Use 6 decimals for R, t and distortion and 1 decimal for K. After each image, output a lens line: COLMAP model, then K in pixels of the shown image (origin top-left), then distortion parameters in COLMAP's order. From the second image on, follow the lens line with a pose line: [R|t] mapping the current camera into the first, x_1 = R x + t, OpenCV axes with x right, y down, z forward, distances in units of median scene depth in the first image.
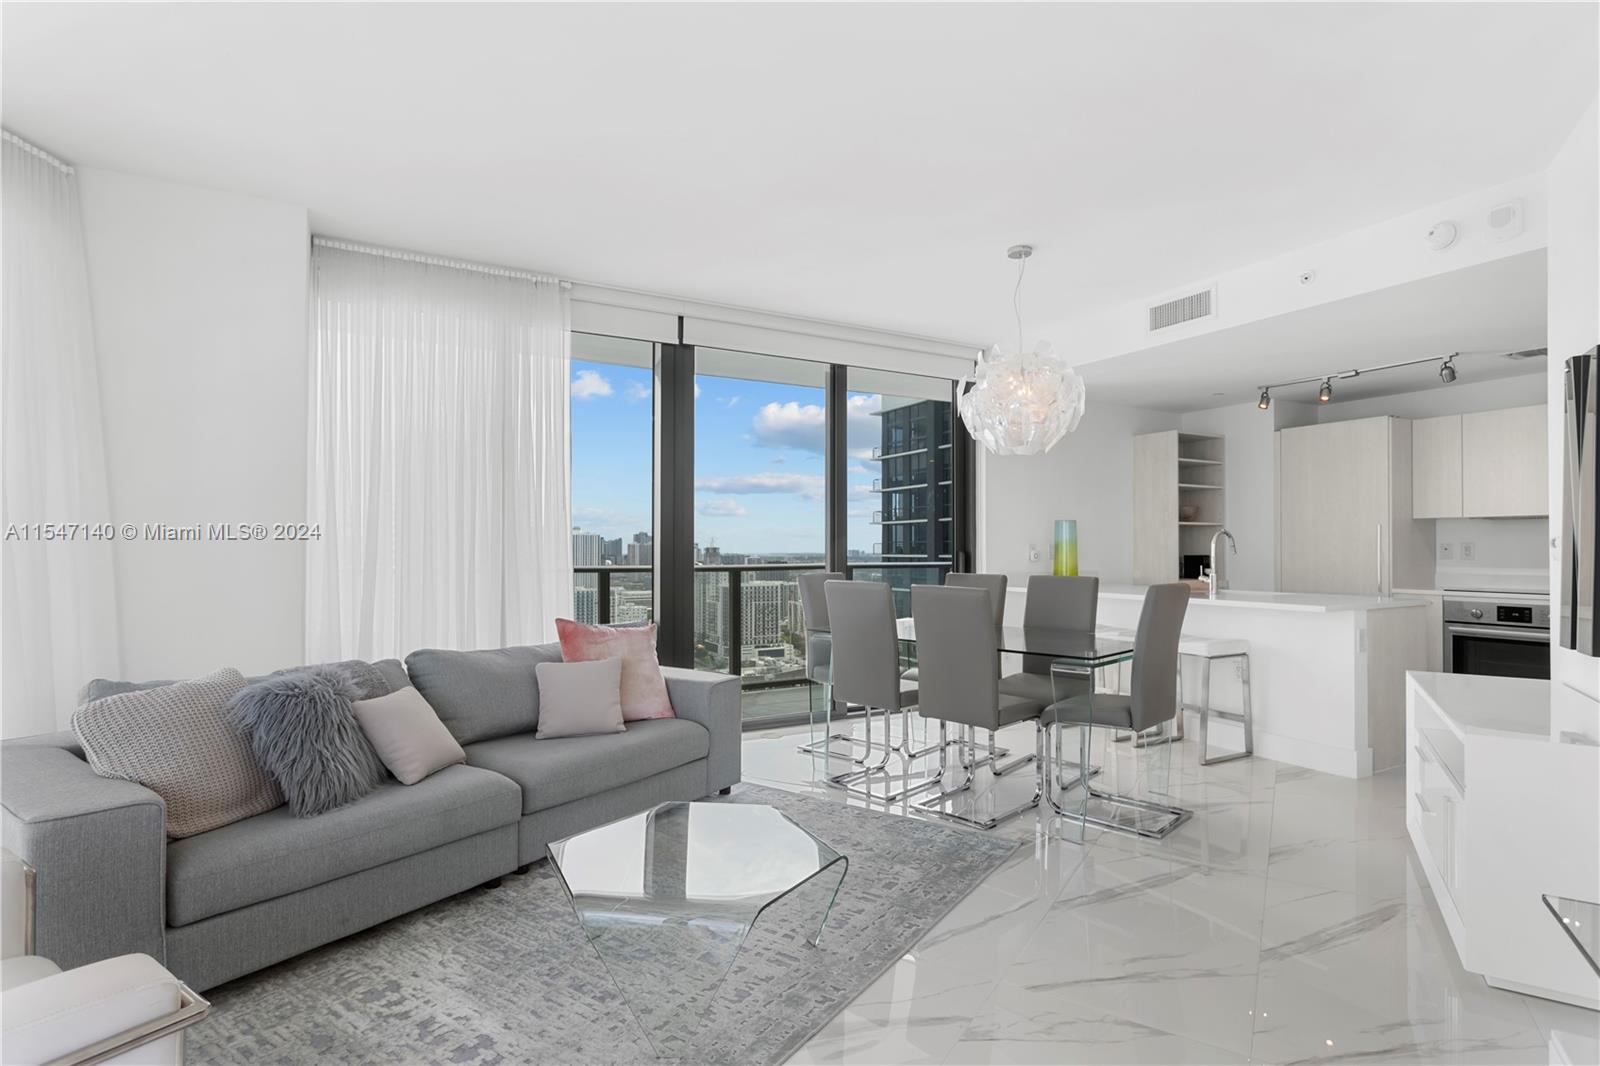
lens RADIAL K [[789.2, 0, 791.1], [0, 789.2, 537.0], [0, 0, 1]] dist [-0.019756, 0.007200]
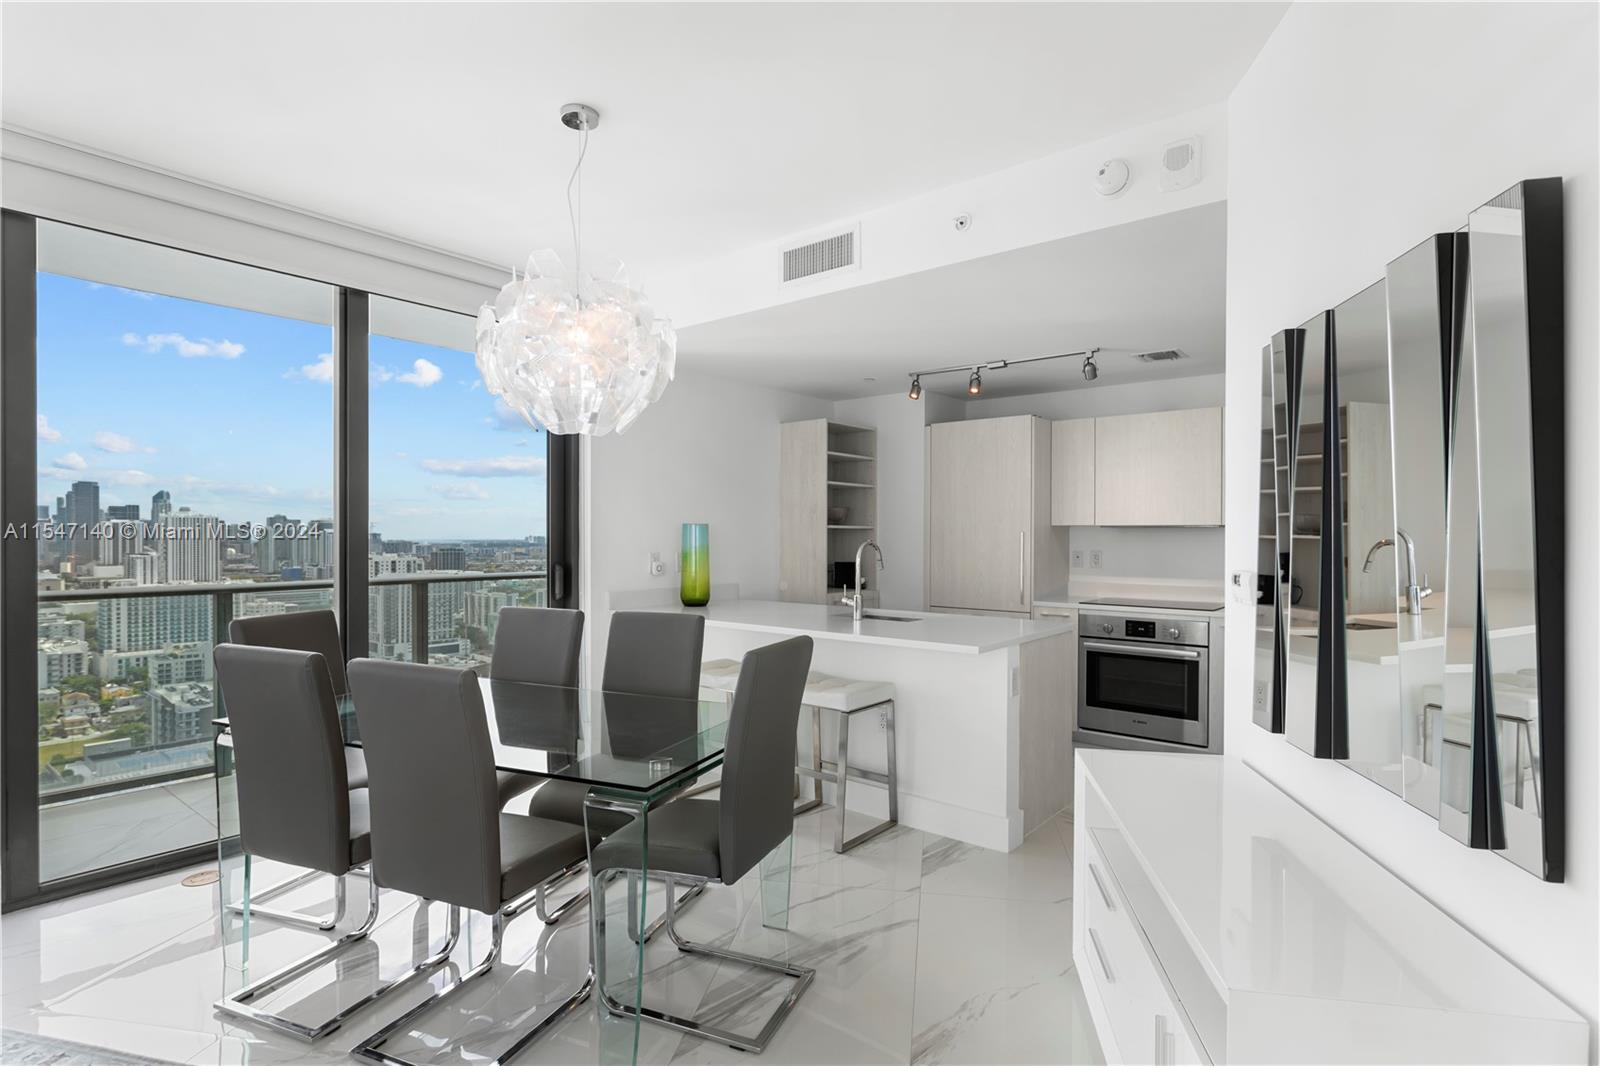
lens RADIAL K [[789.2, 0, 807.6], [0, 789.2, 531.5], [0, 0, 1]] dist [-0.019756, 0.007200]
pose [[0.919451, 0.002622, 0.393196, 0.156889], [-0.007133, 0.999924, 0.010013, -0.024767], [-0.393140, -0.012011, 0.919400, 0.250709]]
